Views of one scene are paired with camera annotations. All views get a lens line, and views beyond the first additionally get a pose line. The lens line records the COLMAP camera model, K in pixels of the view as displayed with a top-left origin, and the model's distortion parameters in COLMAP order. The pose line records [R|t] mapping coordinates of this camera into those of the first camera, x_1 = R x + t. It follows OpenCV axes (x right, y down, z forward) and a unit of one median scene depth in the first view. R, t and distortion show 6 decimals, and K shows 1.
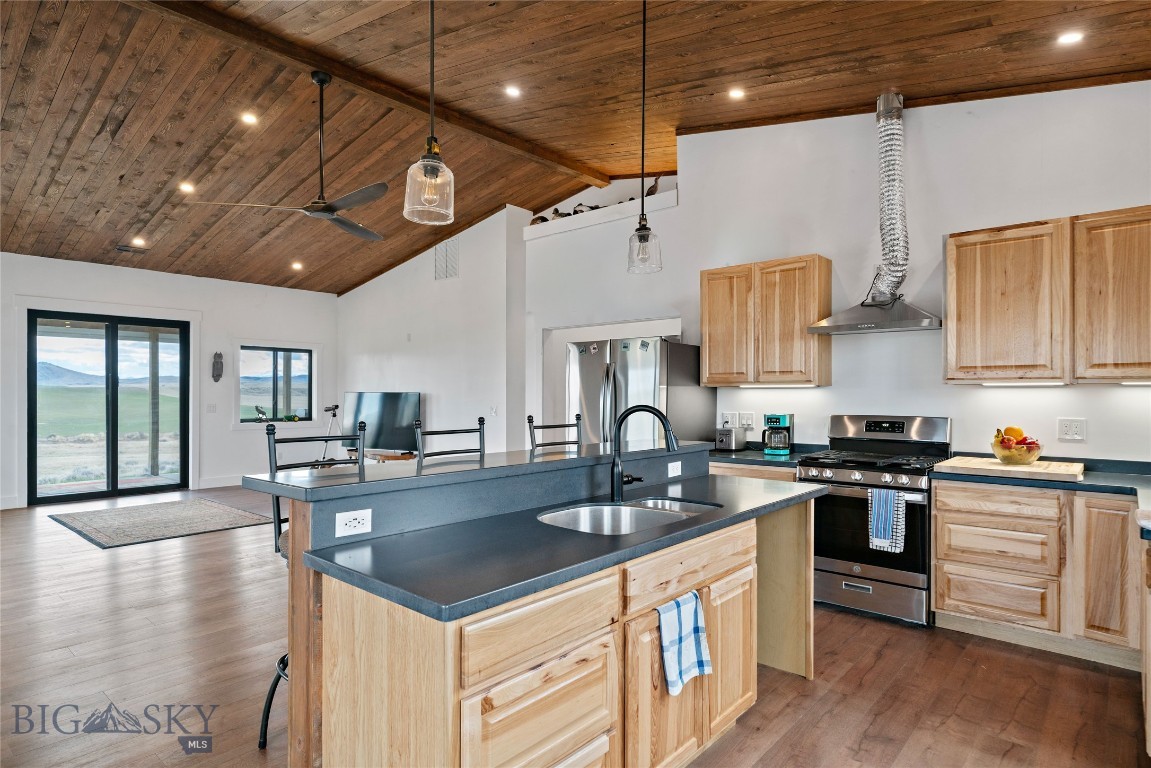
lens RADIAL K [[633.9, 0, 569.6], [0, 633.9, 387.9], [0, 0, 1]] dist [0.001201, 0.001750]
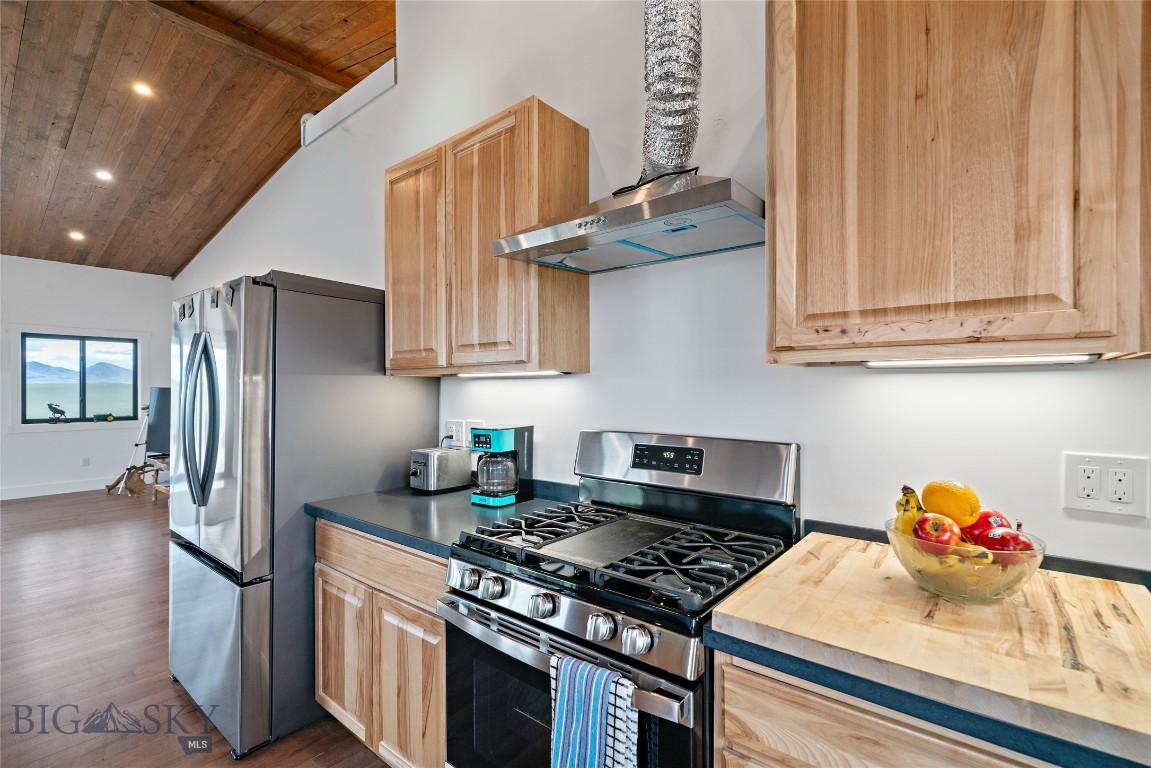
lens RADIAL K [[523.1, 0, 575.0], [0, 523.1, 384.6], [0, 0, 1]] dist [0.000520, 0.000151]
pose [[0.999146, -0.003227, 0.041204, 0.468879], [0.003108, 0.999991, 0.002959, 0.006144], [-0.041213, -0.002828, 0.999146, 0.701446]]
